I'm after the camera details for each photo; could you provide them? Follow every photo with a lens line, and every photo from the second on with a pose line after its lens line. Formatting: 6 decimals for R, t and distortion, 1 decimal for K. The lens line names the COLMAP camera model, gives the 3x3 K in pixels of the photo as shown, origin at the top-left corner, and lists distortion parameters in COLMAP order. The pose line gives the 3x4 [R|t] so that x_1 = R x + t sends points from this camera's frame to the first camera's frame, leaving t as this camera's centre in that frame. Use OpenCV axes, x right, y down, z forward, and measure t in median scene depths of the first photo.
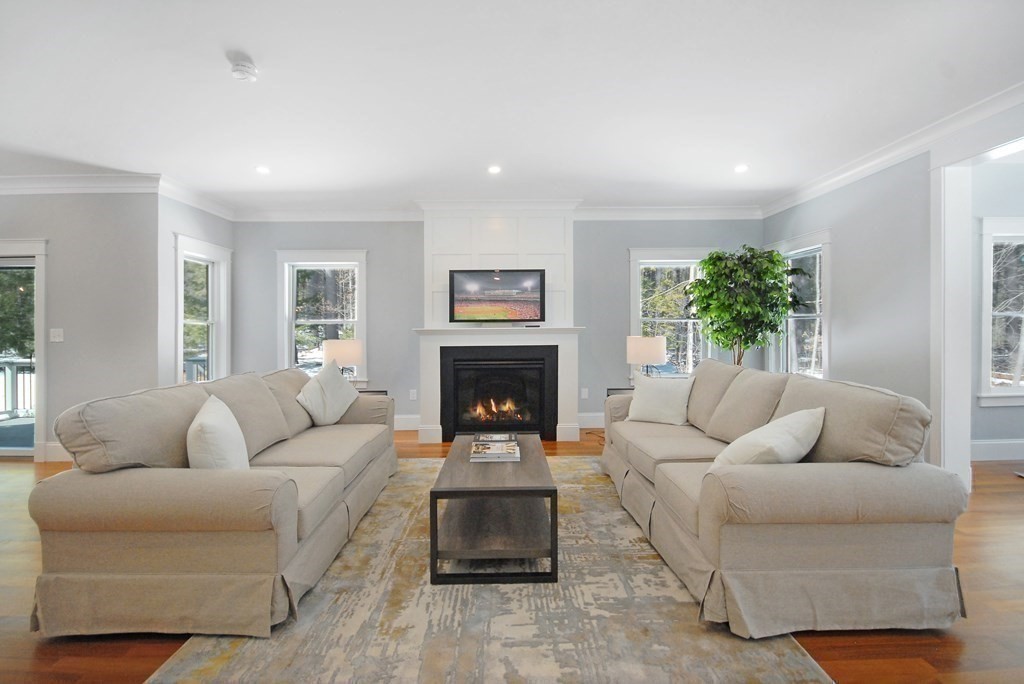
lens RADIAL K [[468.3, 0, 509.5], [0, 468.3, 333.2], [0, 0, 1]] dist [-0.000544, -0.000493]
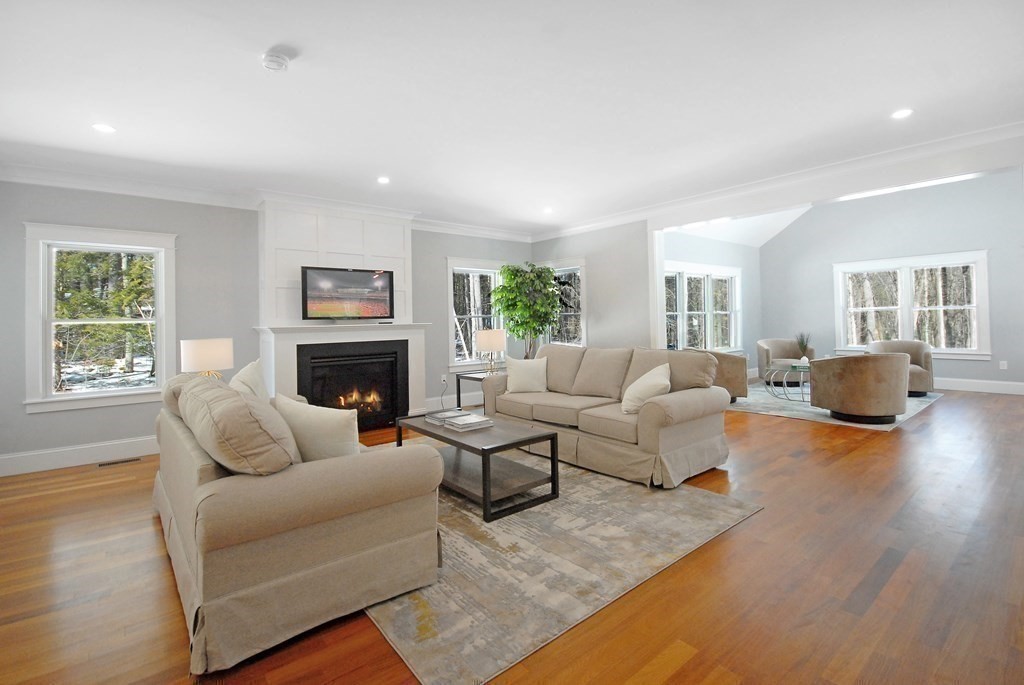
lens RADIAL K [[468.3, 0, 501.7], [0, 468.3, 314.2], [0, 0, 1]] dist [-0.000544, -0.000493]
pose [[0.789637, 0.001691, 0.613572, -0.475684], [0.021381, 0.999313, -0.030270, 0.004504], [-0.613202, 0.037021, 0.789058, -0.026461]]
